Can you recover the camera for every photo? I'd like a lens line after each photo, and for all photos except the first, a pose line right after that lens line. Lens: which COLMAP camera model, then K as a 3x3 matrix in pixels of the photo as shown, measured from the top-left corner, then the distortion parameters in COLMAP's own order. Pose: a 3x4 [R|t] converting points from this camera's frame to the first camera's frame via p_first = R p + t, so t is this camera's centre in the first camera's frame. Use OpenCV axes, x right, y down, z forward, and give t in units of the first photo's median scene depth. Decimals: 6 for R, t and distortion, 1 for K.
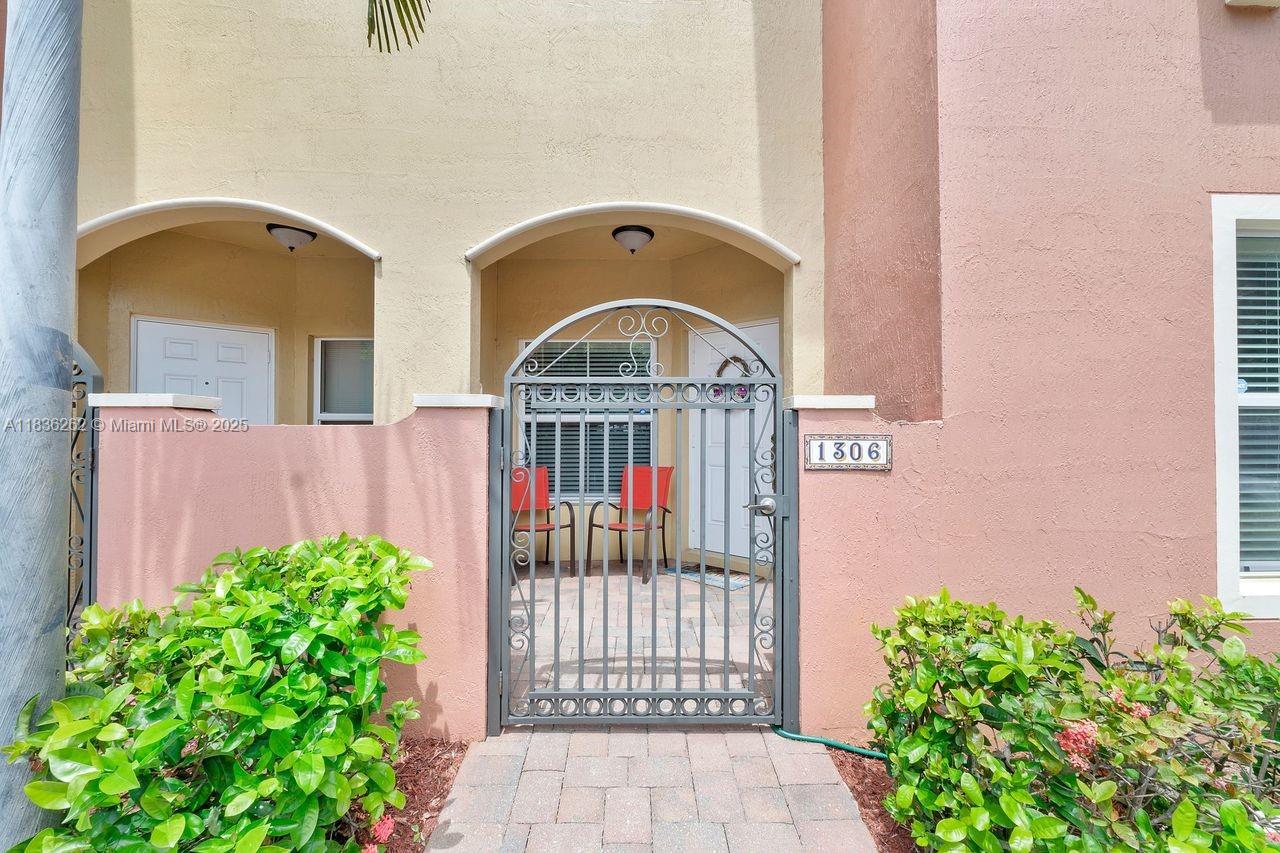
lens RADIAL K [[540.6, 0, 638.9], [0, 540.6, 424.7], [0, 0, 1]] dist [-0.006211, -0.000319]
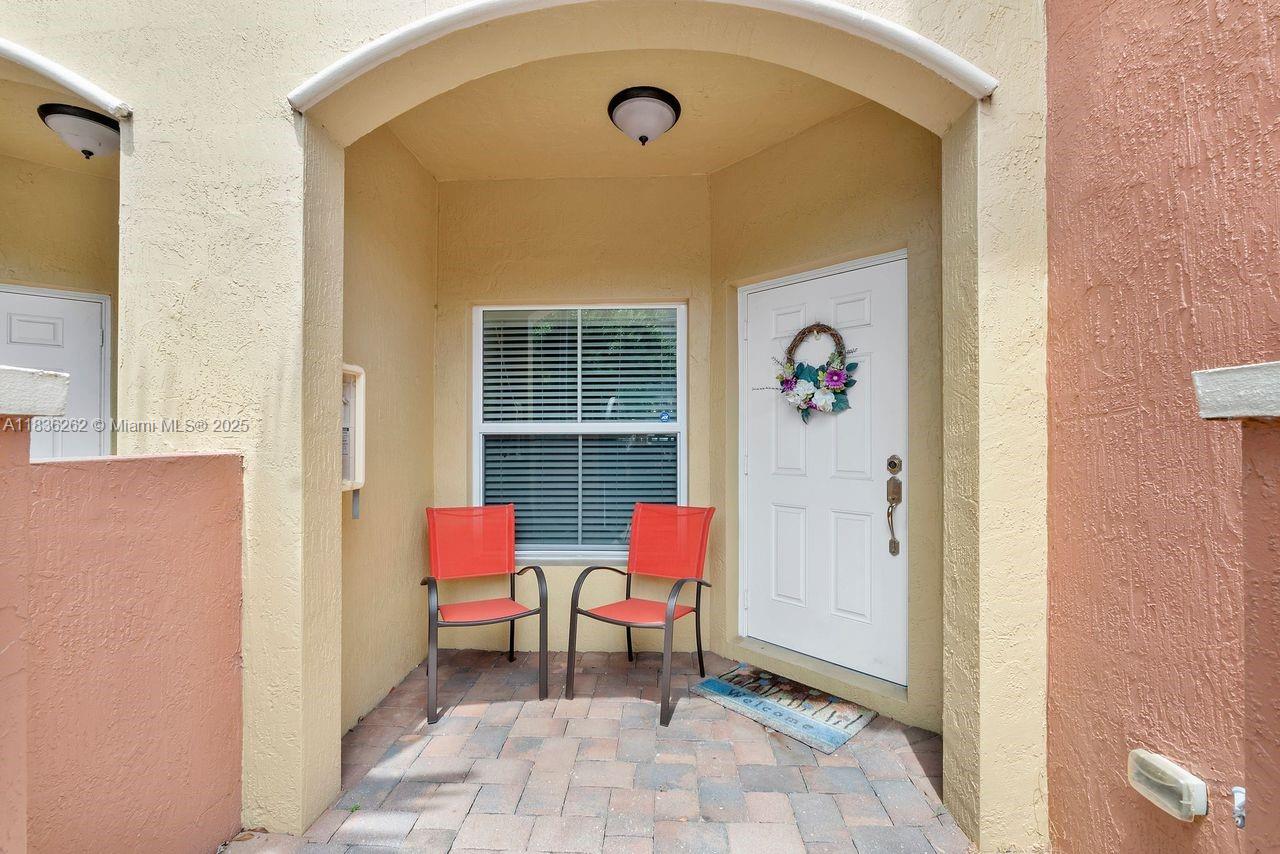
lens RADIAL K [[543.7, 0, 641.6], [0, 543.7, 436.5], [0, 0, 1]] dist [-0.007841, 0.000256]
pose [[0.998458, -0.002166, -0.055465, 0.017761], [0.002921, 0.999904, 0.013530, -0.011893], [0.055430, -0.013671, 0.998369, 0.415719]]
